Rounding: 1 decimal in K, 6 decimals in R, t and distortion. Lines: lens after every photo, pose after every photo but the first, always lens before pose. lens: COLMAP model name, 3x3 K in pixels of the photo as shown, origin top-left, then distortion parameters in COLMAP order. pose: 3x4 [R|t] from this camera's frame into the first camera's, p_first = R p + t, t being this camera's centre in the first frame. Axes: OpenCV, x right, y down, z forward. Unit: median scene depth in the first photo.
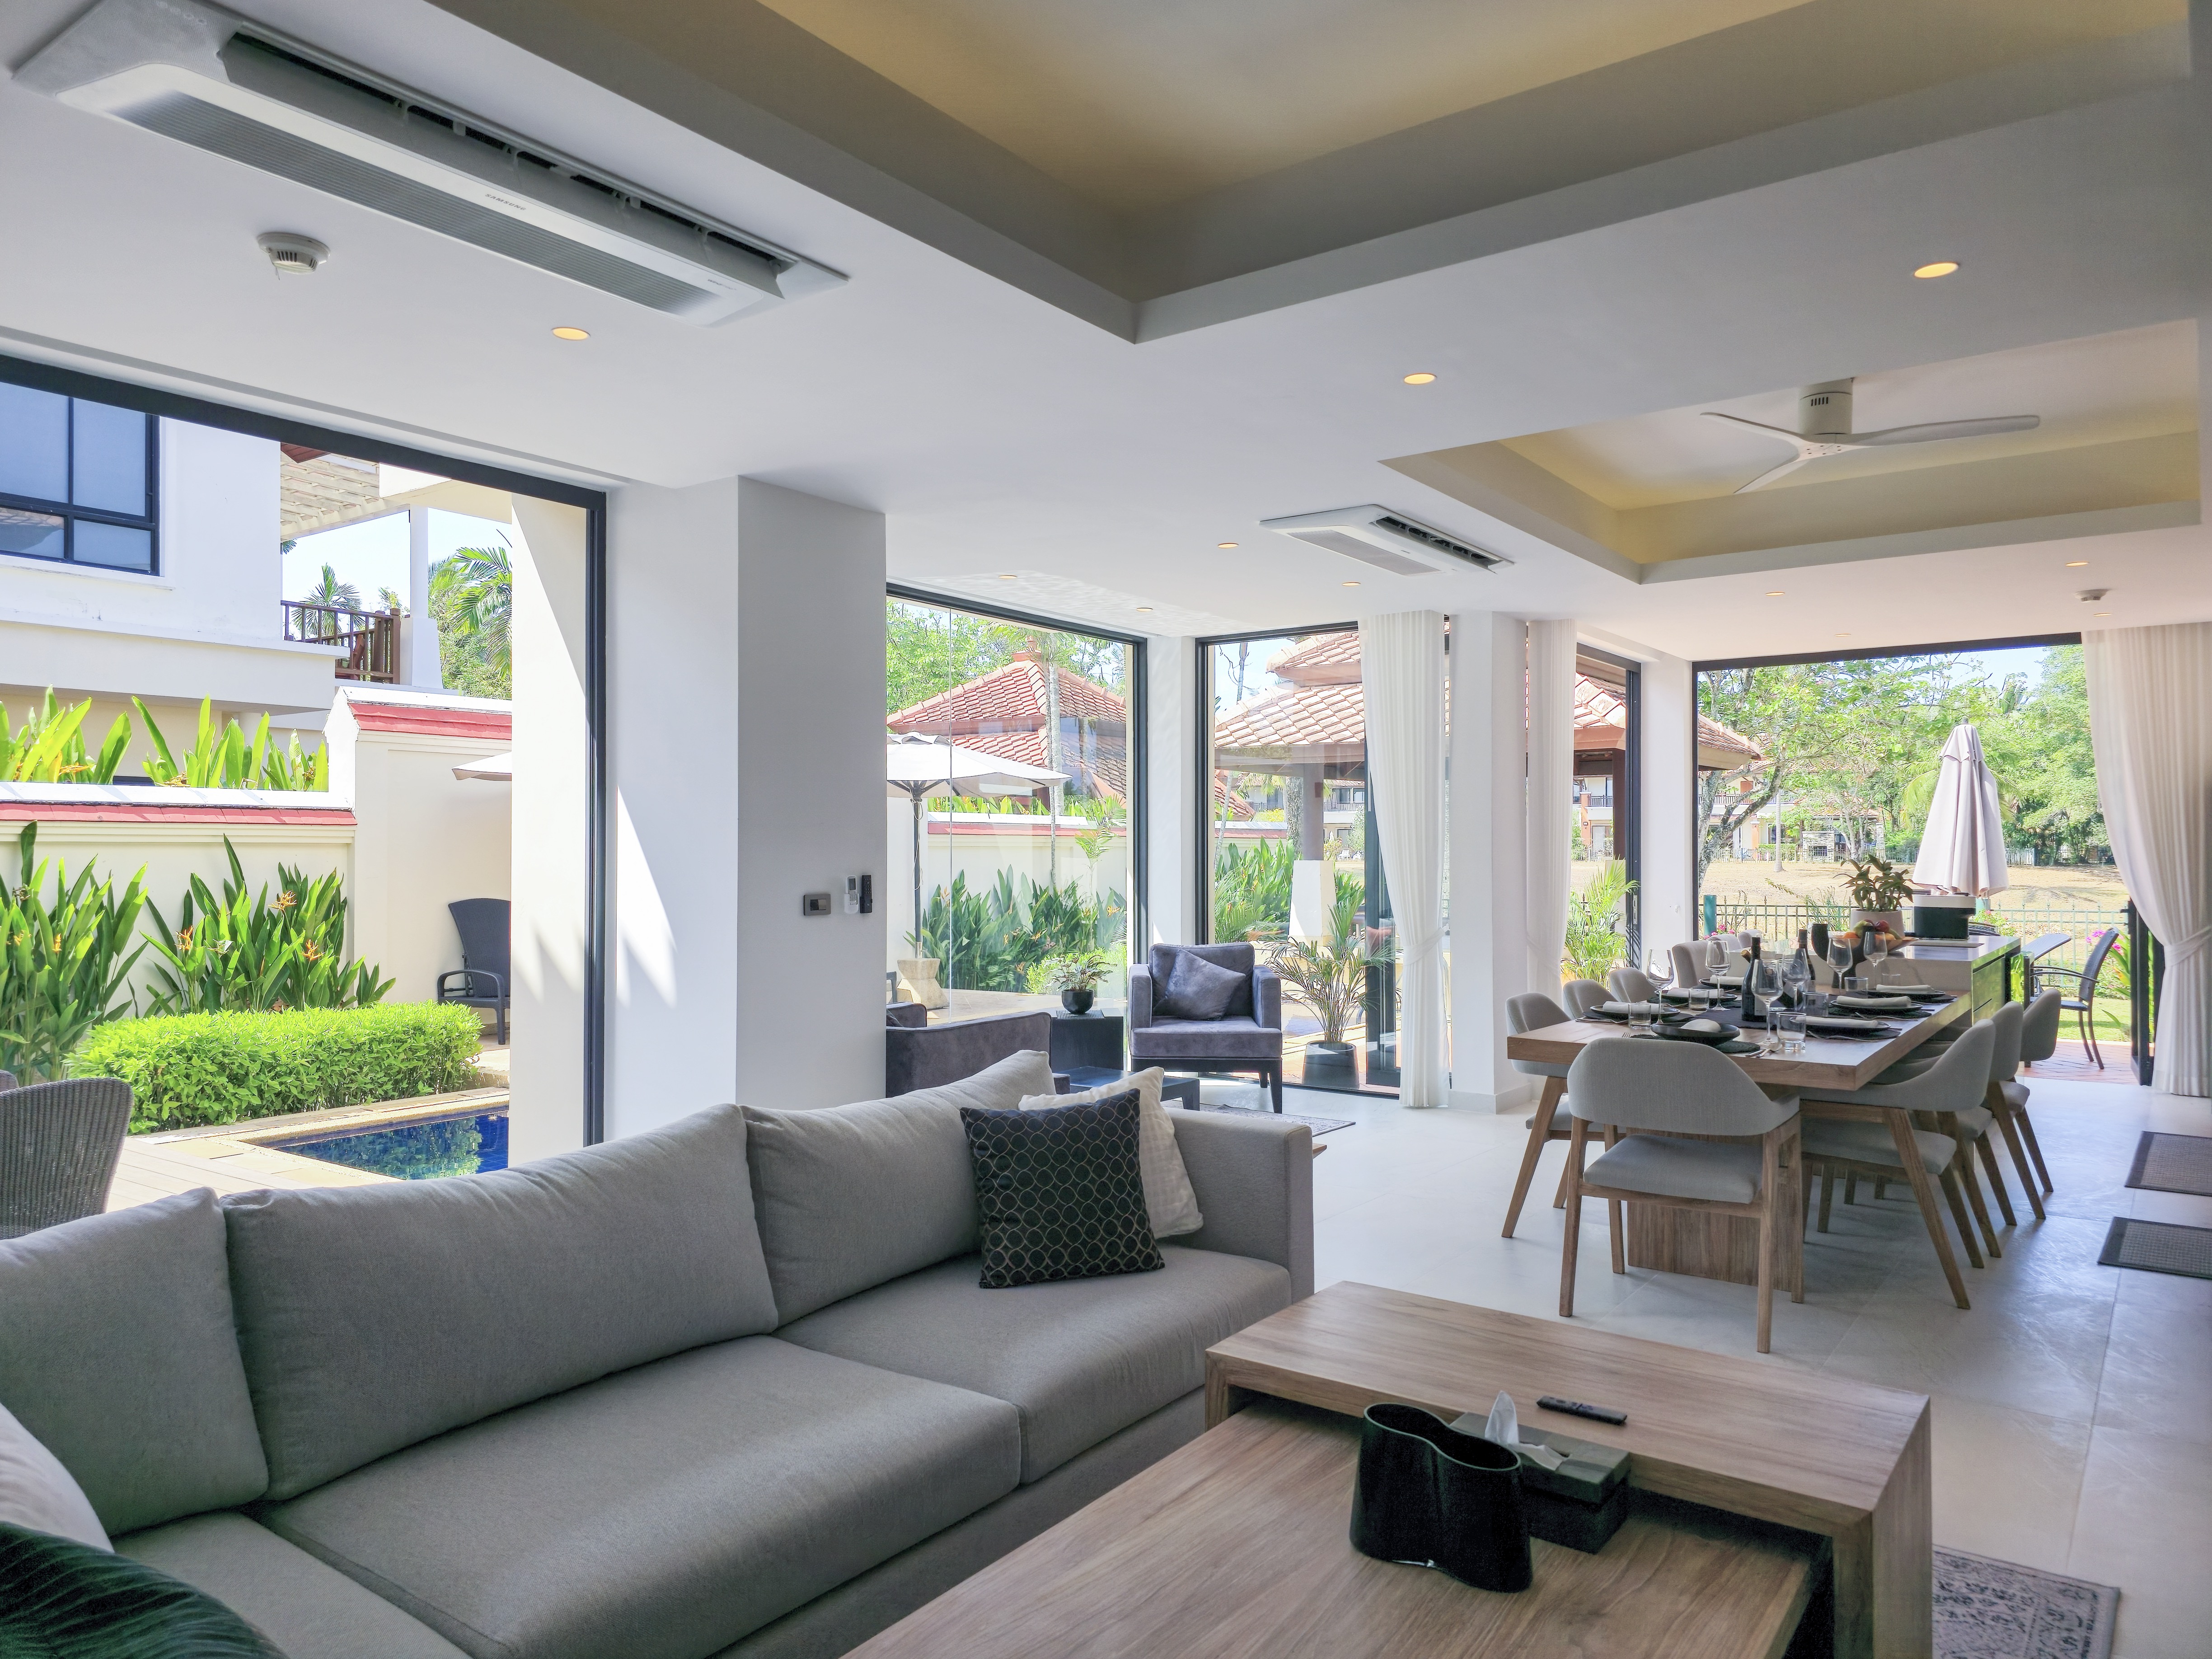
lens RADIAL K [[1450.4, 0, 1091.6], [0, 1450.4, 832.2], [0, 0, 1]] dist [0.023846, -0.045370]
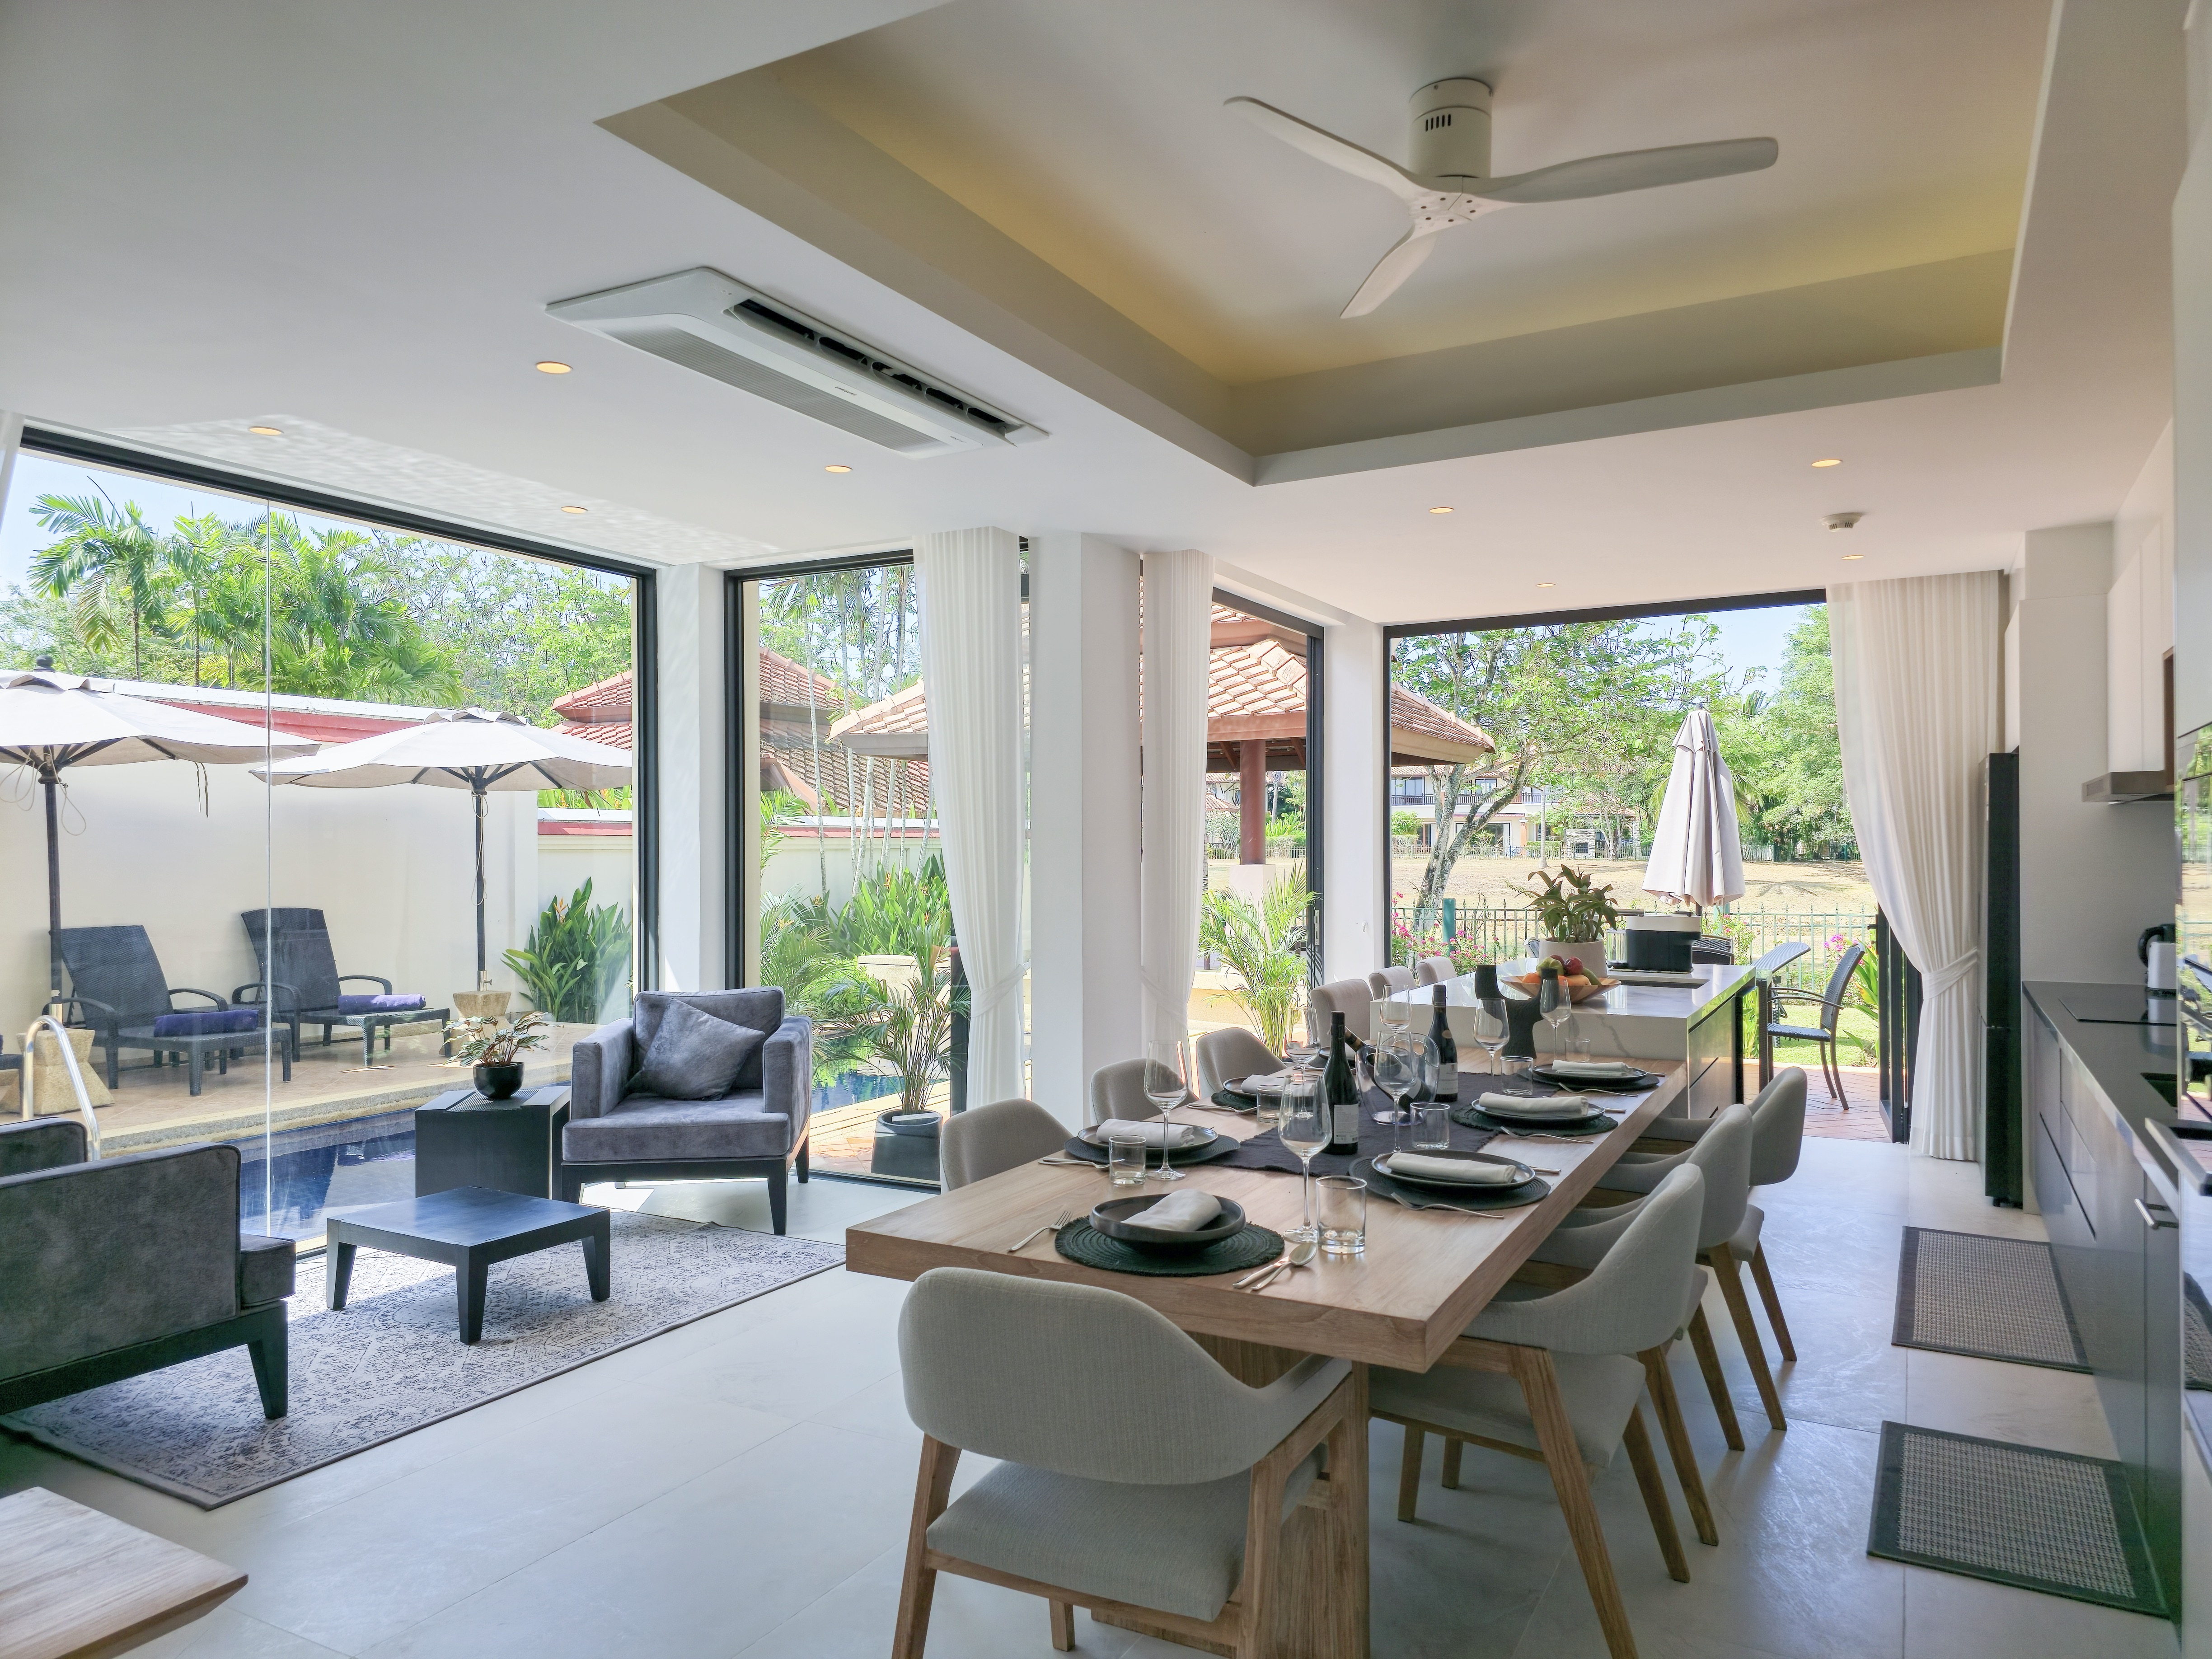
lens RADIAL K [[1450.4, 0, 1110.9], [0, 1450.4, 835.8], [0, 0, 1]] dist [0.023846, -0.045370]
pose [[0.989052, -0.002034, 0.147551, 0.164356], [0.001531, 0.999993, 0.003521, -0.001928], [-0.147557, -0.003257, 0.989048, 0.251240]]
